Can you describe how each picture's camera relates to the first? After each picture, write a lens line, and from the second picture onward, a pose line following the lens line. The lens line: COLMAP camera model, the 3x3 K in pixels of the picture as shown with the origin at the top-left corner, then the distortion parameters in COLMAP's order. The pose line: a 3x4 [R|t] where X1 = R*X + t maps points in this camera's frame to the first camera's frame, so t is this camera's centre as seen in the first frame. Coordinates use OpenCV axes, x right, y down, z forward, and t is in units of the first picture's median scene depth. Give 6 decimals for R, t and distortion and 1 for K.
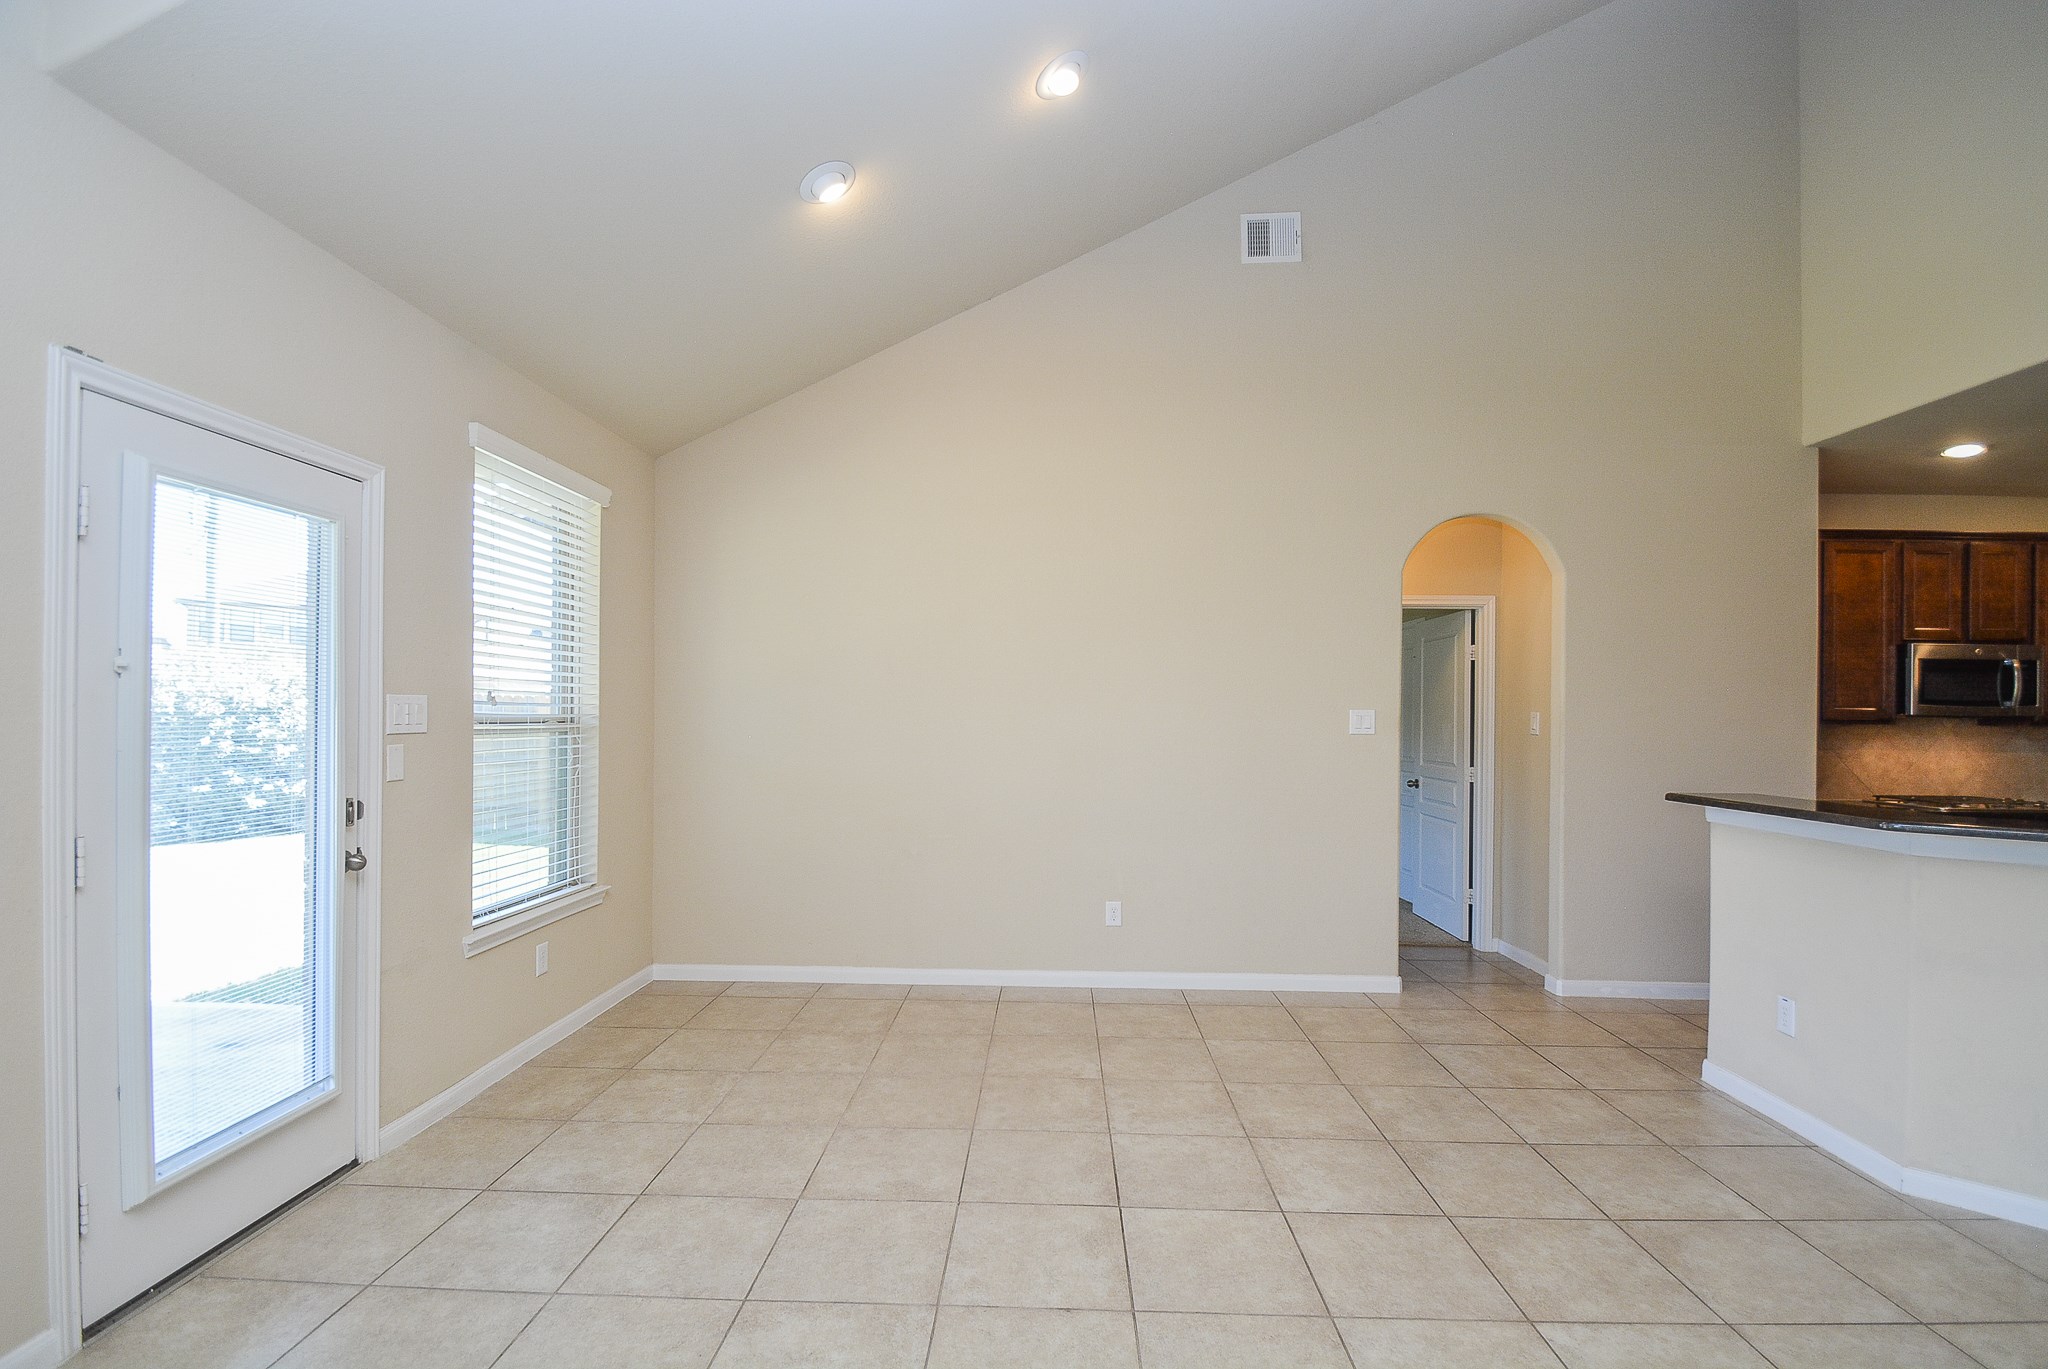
lens RADIAL K [[915.4, 0, 1040.9], [0, 915.4, 710.8], [0, 0, 1]] dist [0.006106, -0.012125]
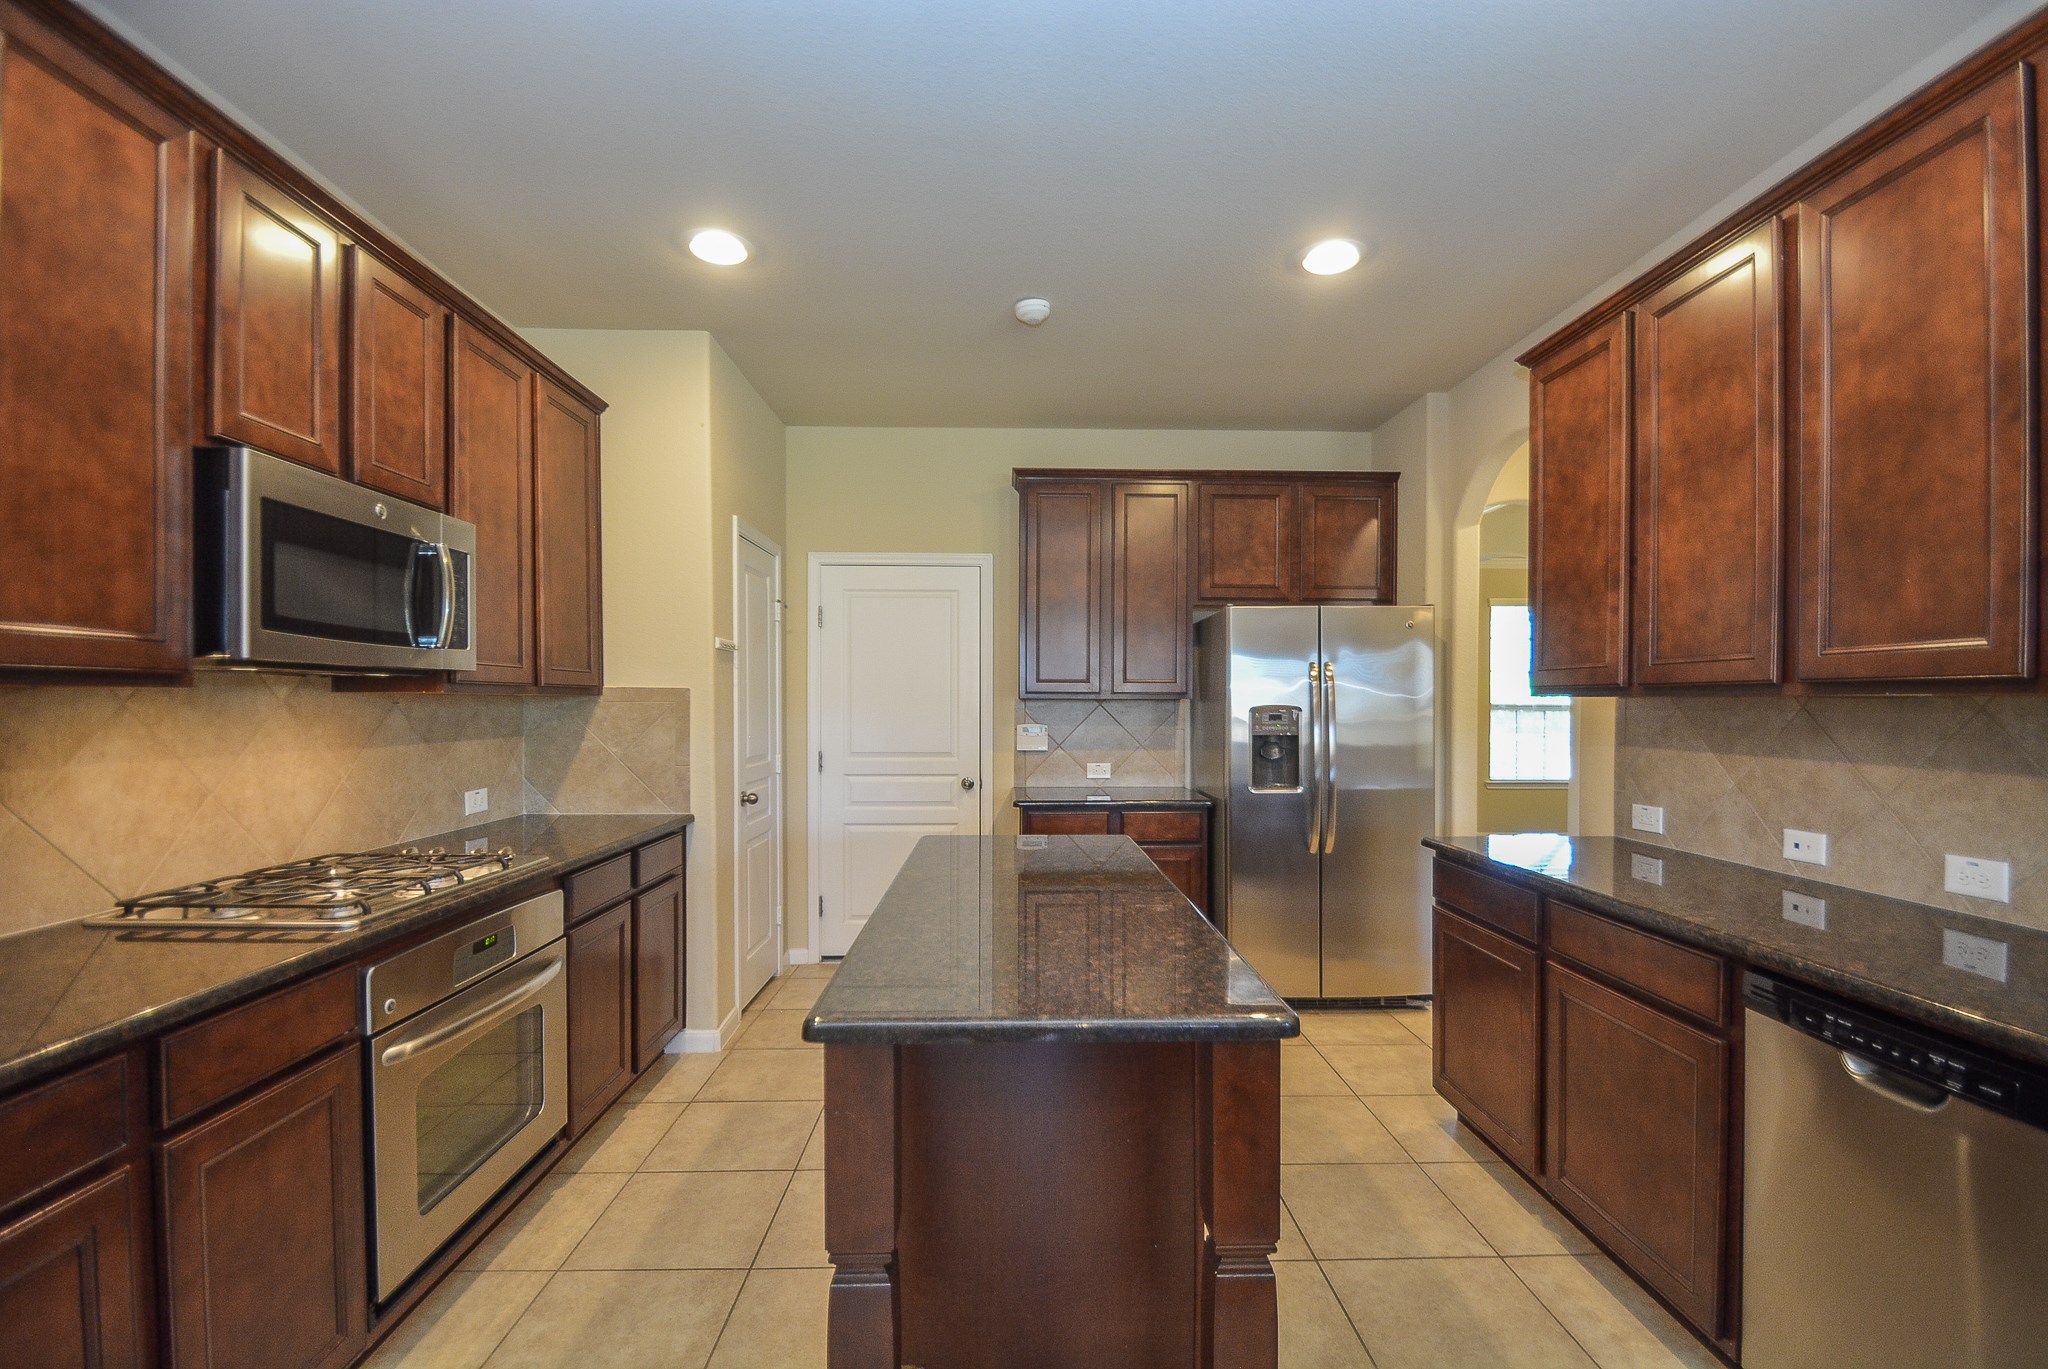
lens RADIAL K [[915.4, 0, 1034.5], [0, 915.4, 716.4], [0, 0, 1]] dist [0.006106, -0.012125]
pose [[-0.047410, -0.025883, 0.998540, 0.664943], [-0.009769, 0.999628, 0.025447, 0.016019], [-0.998828, -0.008548, -0.047645, 0.797731]]
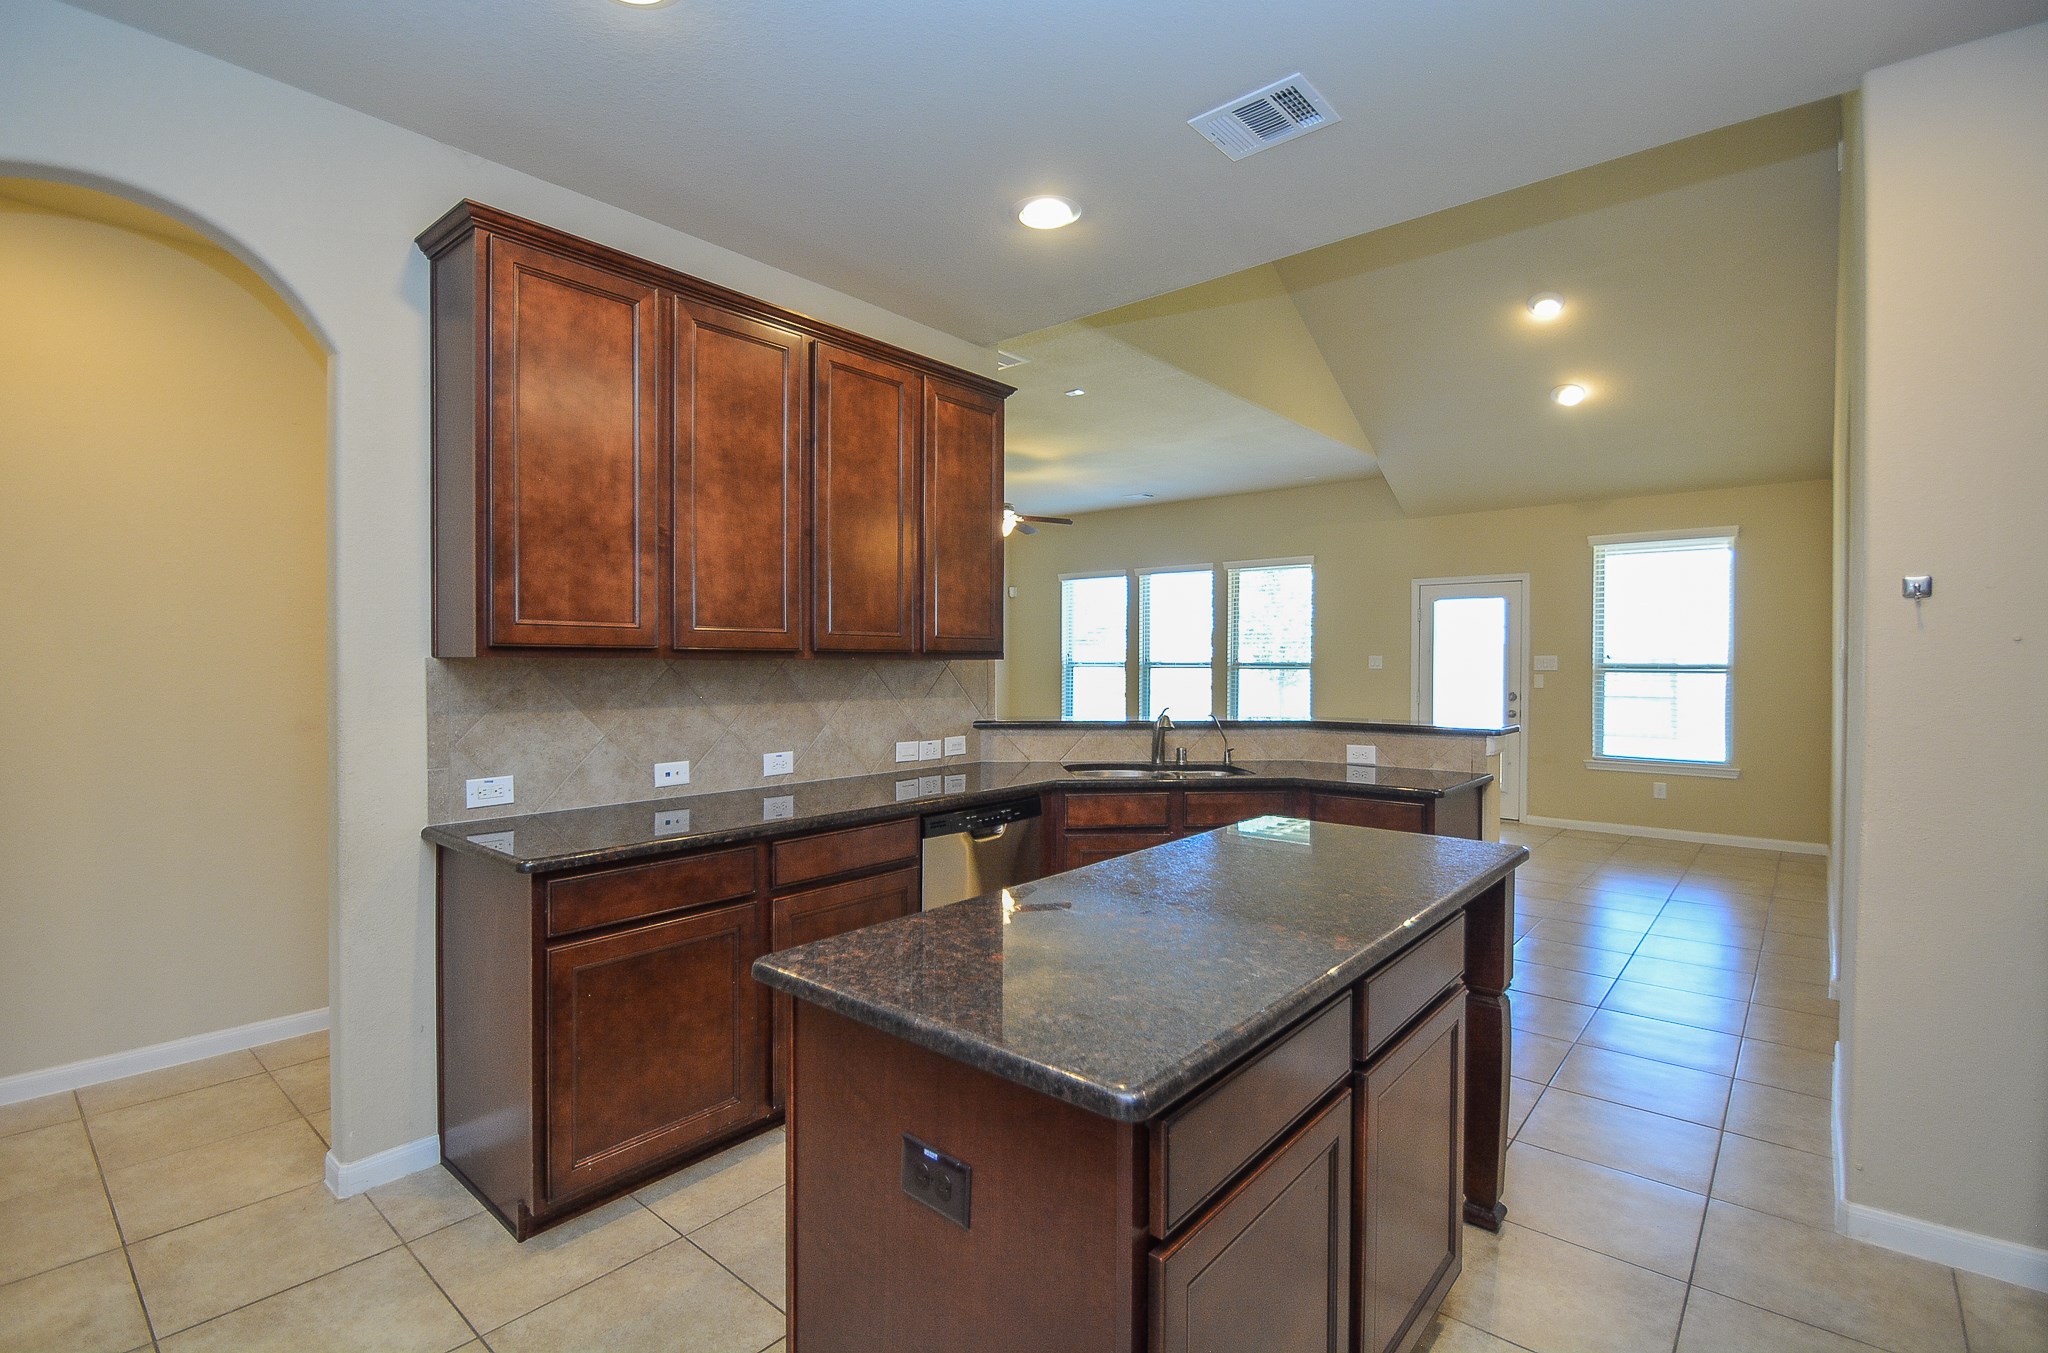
lens RADIAL K [[928.1, 0, 1014.4], [0, 928.1, 673.0], [0, 0, 1]] dist [0.007309, 0.000054]
pose [[-0.639180, -0.002110, -0.769054, 1.443914], [-0.005877, 0.999980, 0.002141, 0.020999], [0.769035, 0.005889, -0.639180, 0.951129]]
